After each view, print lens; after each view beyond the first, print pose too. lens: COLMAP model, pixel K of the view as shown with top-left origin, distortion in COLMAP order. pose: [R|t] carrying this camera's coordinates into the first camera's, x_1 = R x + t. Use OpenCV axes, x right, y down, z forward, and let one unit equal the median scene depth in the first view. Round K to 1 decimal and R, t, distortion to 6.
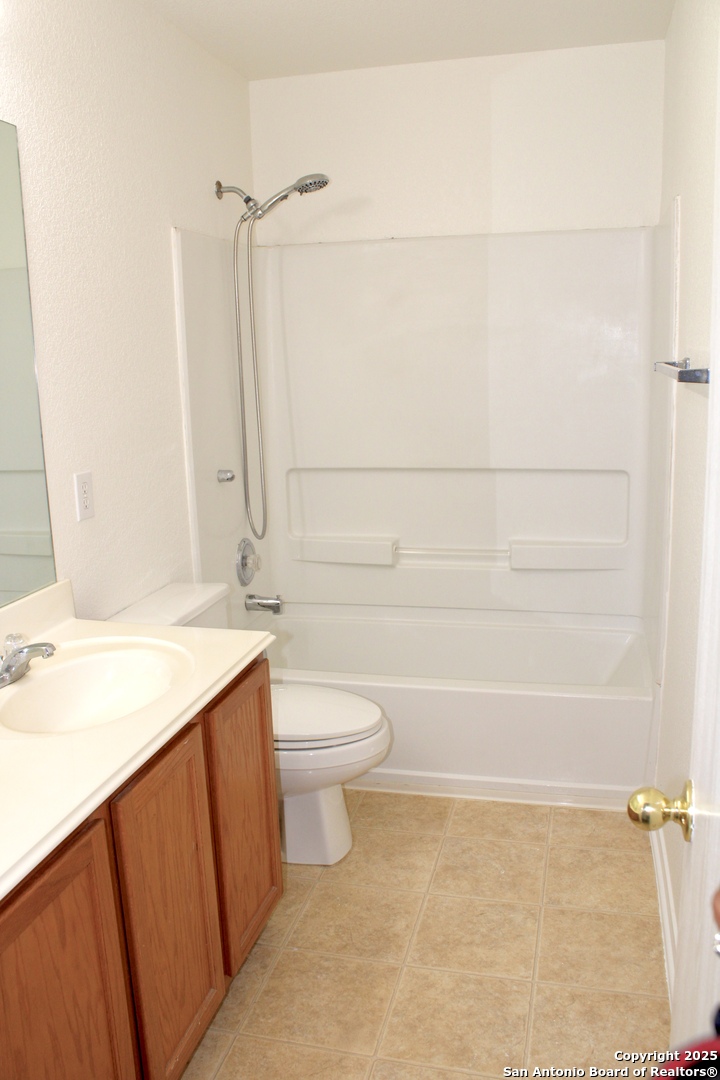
lens RADIAL K [[904.1, 0, 360.0], [0, 904.1, 540.0], [0, 0, 1]] dist [-0.161329, 0.131537]
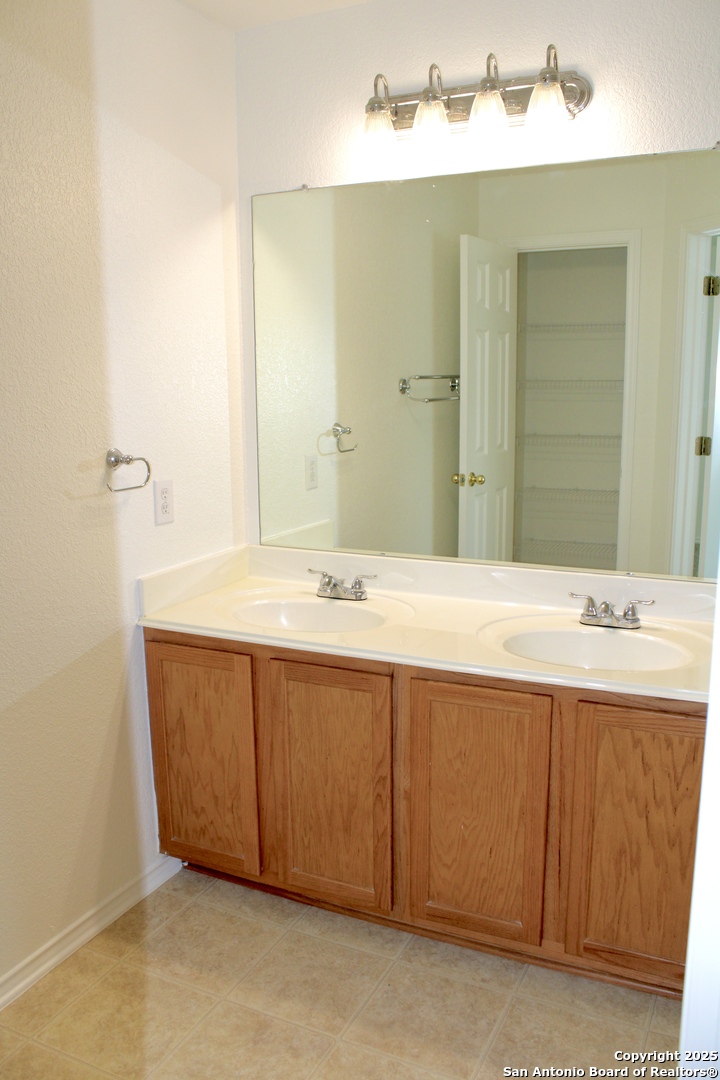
lens RADIAL K [[904.1, 0, 360.0], [0, 904.1, 540.0], [0, 0, 1]] dist [-0.161329, 0.131537]
pose [[-0.202598, 0.206764, -0.957185, 0.849231], [-0.189936, 0.950596, 0.245543, -0.292544], [0.960666, 0.231550, -0.153317, 1.262843]]
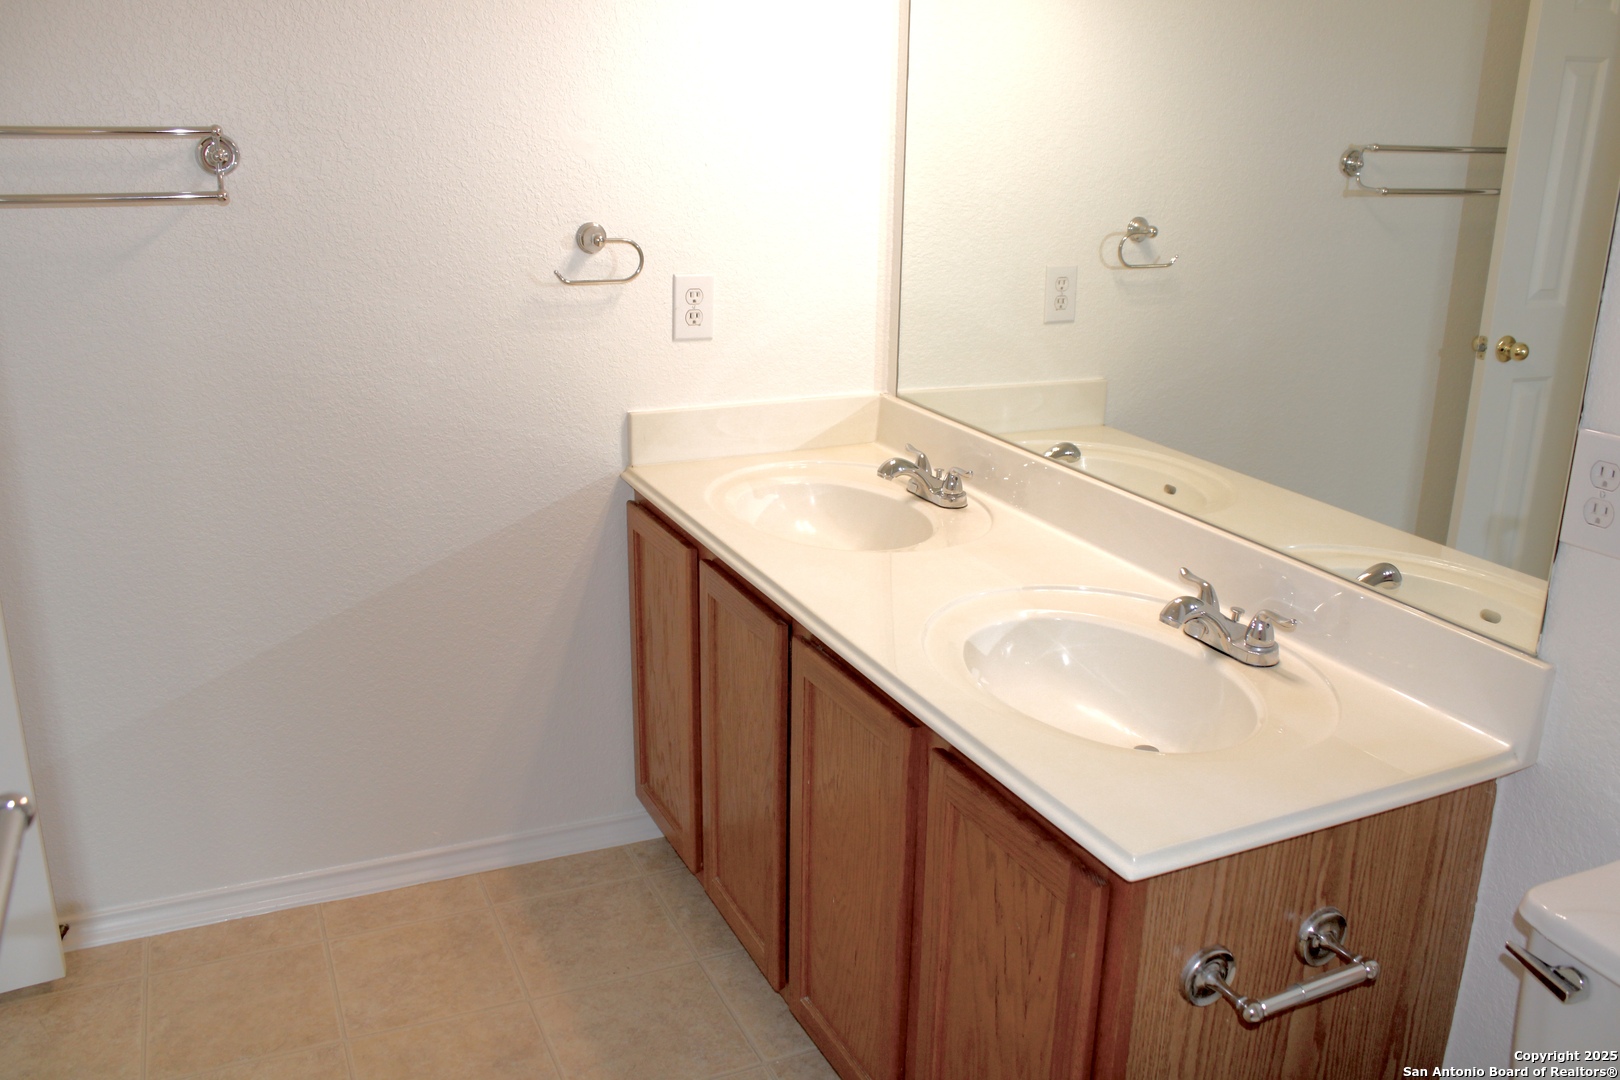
lens RADIAL K [[1356.2, 0, 815.5], [0, 1356.2, 521.3], [0, 0, 1]] dist [-0.161329, 0.131537]
pose [[-0.778442, 0.197134, -0.595958, 0.451156], [-0.123541, 0.882723, 0.453362, -0.391041], [0.615439, 0.426541, -0.662795, 1.755422]]
